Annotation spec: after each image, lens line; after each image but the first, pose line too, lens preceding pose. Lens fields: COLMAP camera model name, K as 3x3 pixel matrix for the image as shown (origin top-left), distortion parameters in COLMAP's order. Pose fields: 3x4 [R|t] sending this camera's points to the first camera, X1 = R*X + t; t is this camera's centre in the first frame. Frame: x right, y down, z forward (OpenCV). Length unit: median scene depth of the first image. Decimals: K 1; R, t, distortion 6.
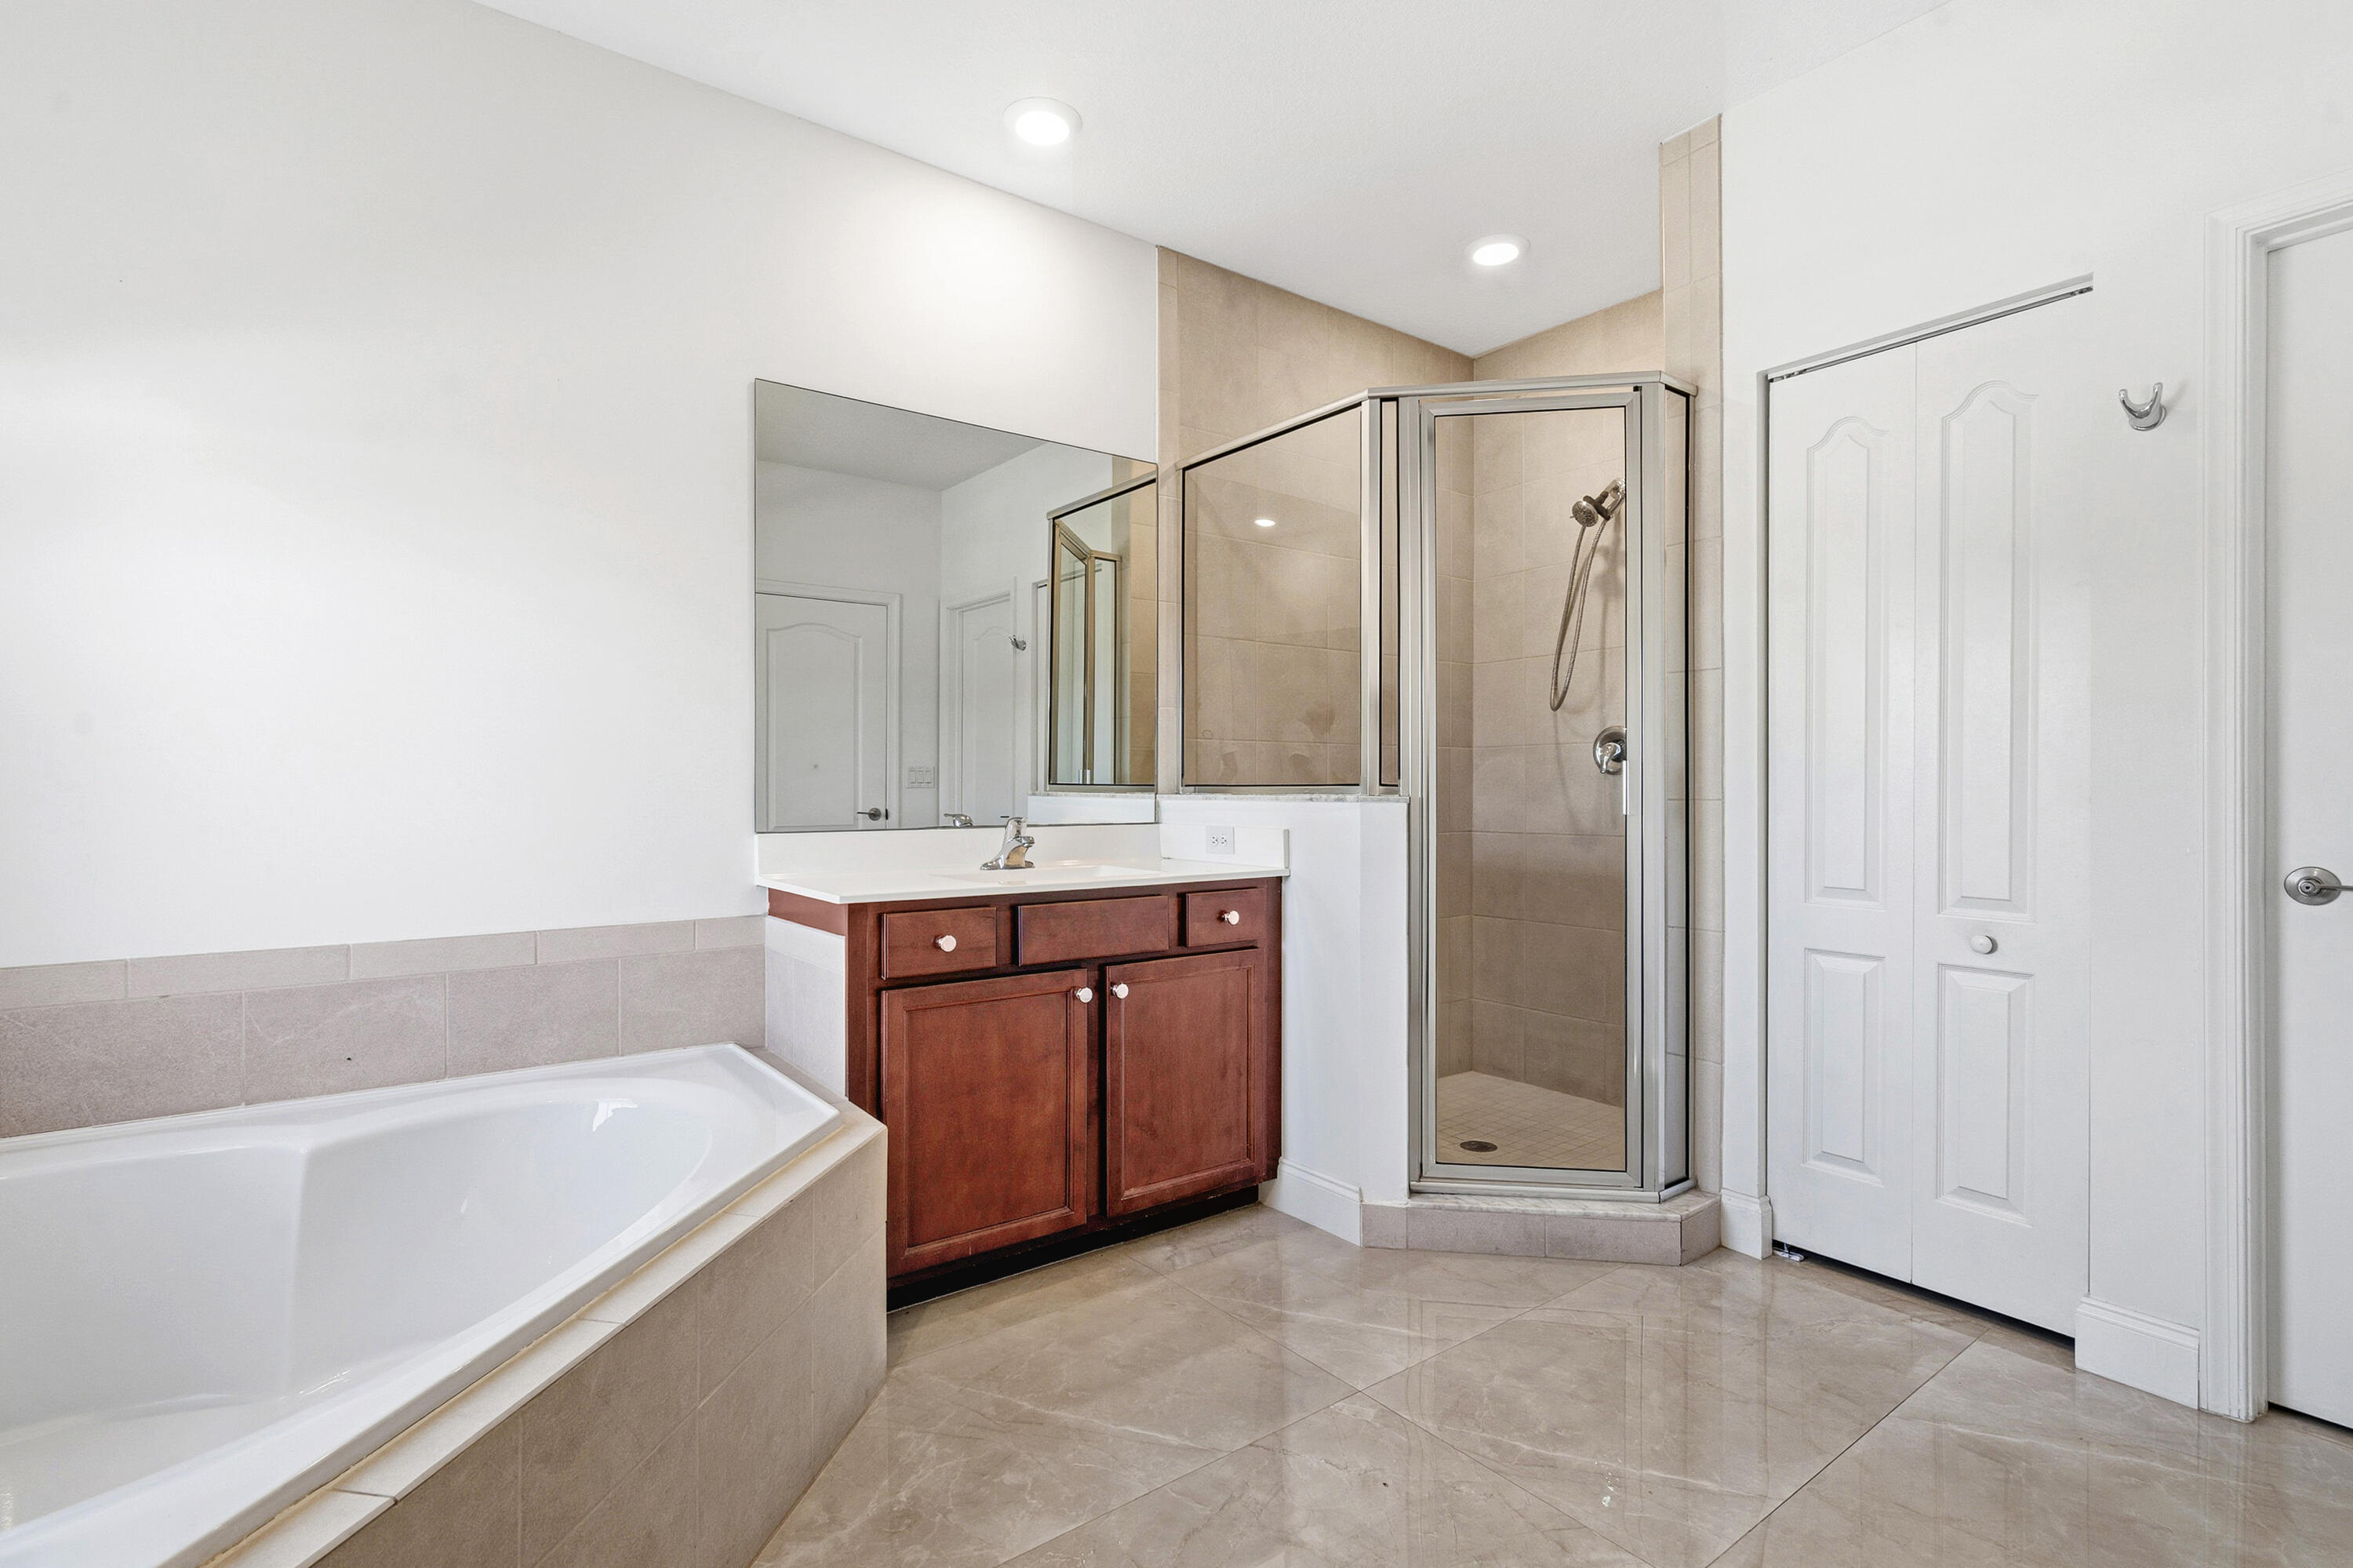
lens RADIAL K [[1088.9, 0, 1172.2], [0, 1088.9, 778.6], [0, 0, 1]] dist [-0.000670, 0.000184]
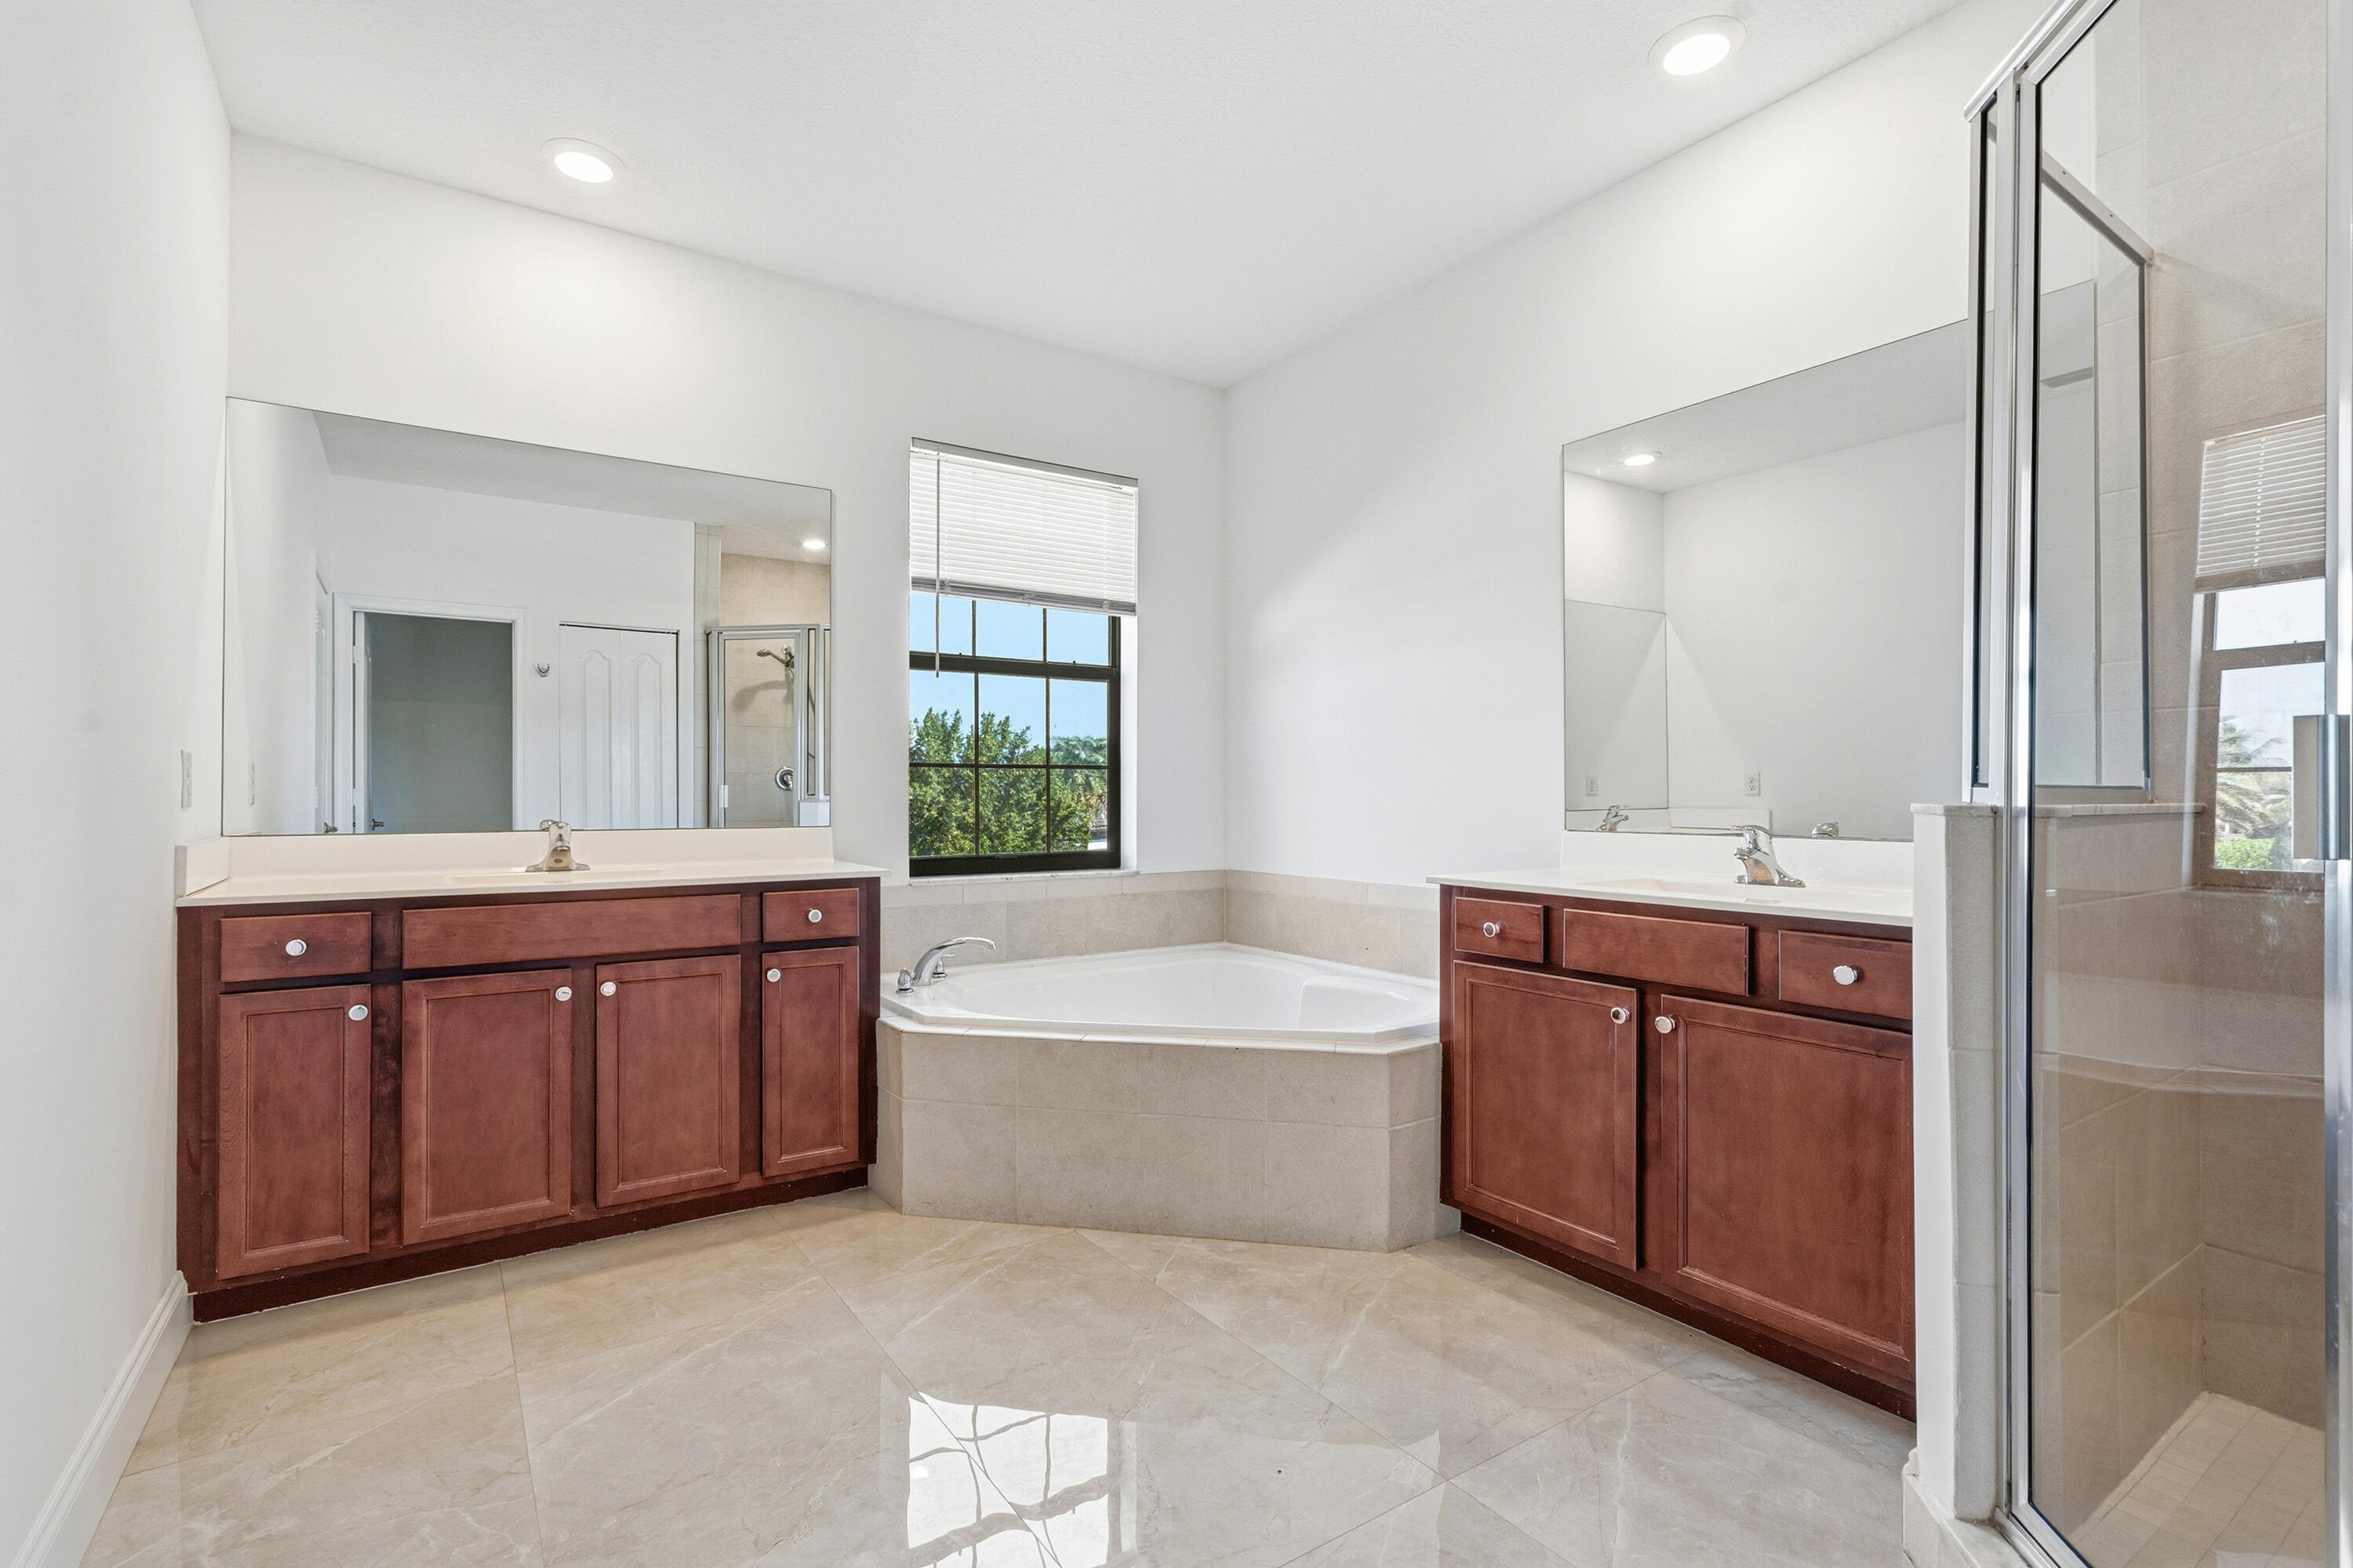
lens RADIAL K [[1088.9, 0, 1172.2], [0, 1088.9, 778.6], [0, 0, 1]] dist [-0.000670, 0.000184]
pose [[-0.042381, -0.014802, -0.998992, 0.870135], [0.004347, 0.999878, -0.014999, 0.010426], [0.999092, -0.004978, -0.042312, 0.671152]]
